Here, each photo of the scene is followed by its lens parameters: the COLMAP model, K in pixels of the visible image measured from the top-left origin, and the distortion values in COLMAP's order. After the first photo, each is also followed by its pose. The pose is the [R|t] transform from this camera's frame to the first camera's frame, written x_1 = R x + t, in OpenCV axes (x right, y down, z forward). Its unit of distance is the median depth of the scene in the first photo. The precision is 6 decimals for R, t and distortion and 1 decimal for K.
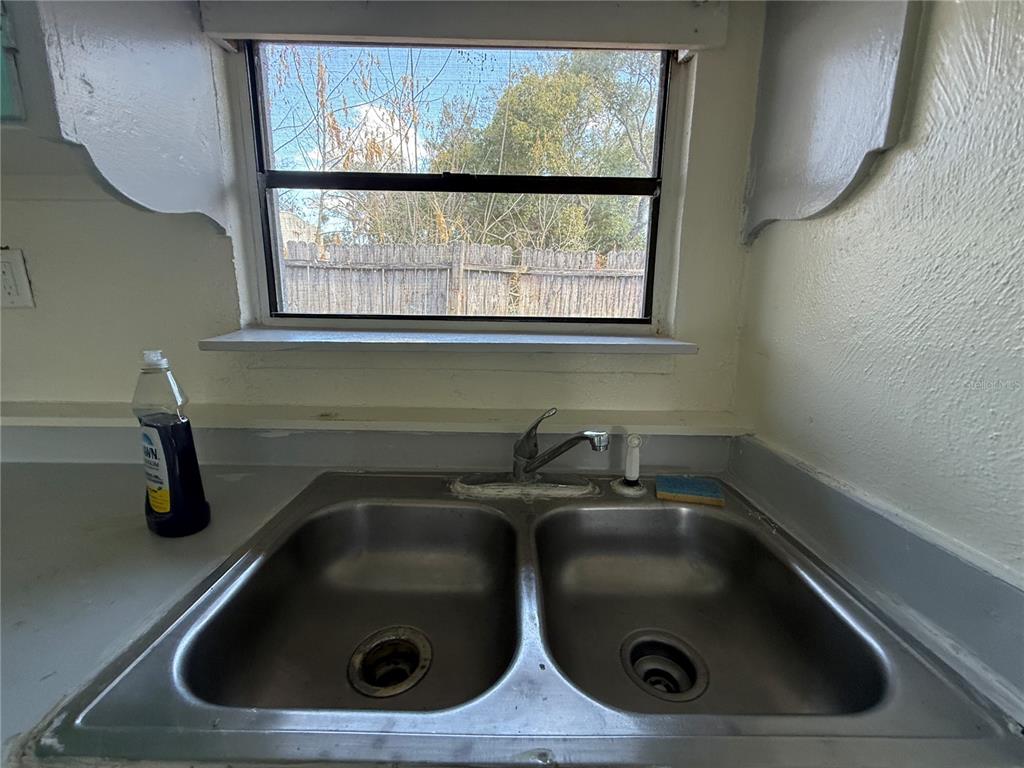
lens RADIAL K [[409.4, 0, 514.7], [0, 409.4, 382.9], [0, 0, 1]] dist [0.000075, 0.000301]
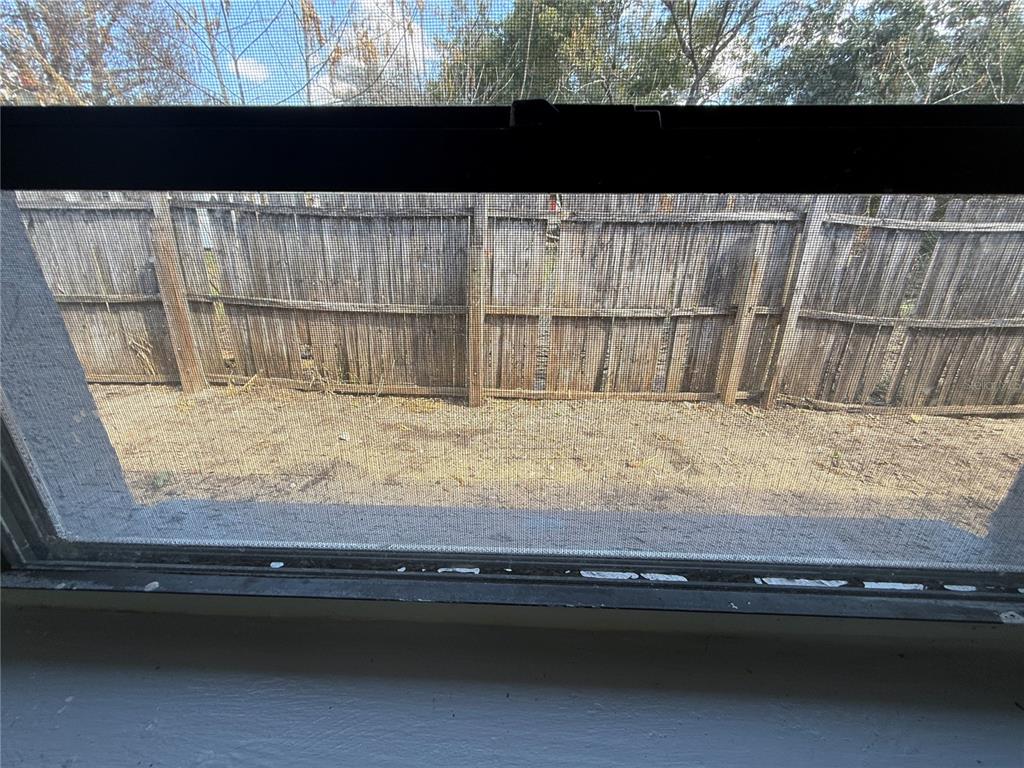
lens RADIAL K [[409.4, 0, 511.9], [0, 409.4, 385.3], [0, 0, 1]] dist [0.000075, 0.000301]
pose [[0.998822, 0.009669, -0.047550, -0.038464], [-0.001401, 0.985283, 0.170924, -0.091672], [0.048502, -0.170656, 0.984136, 0.172427]]
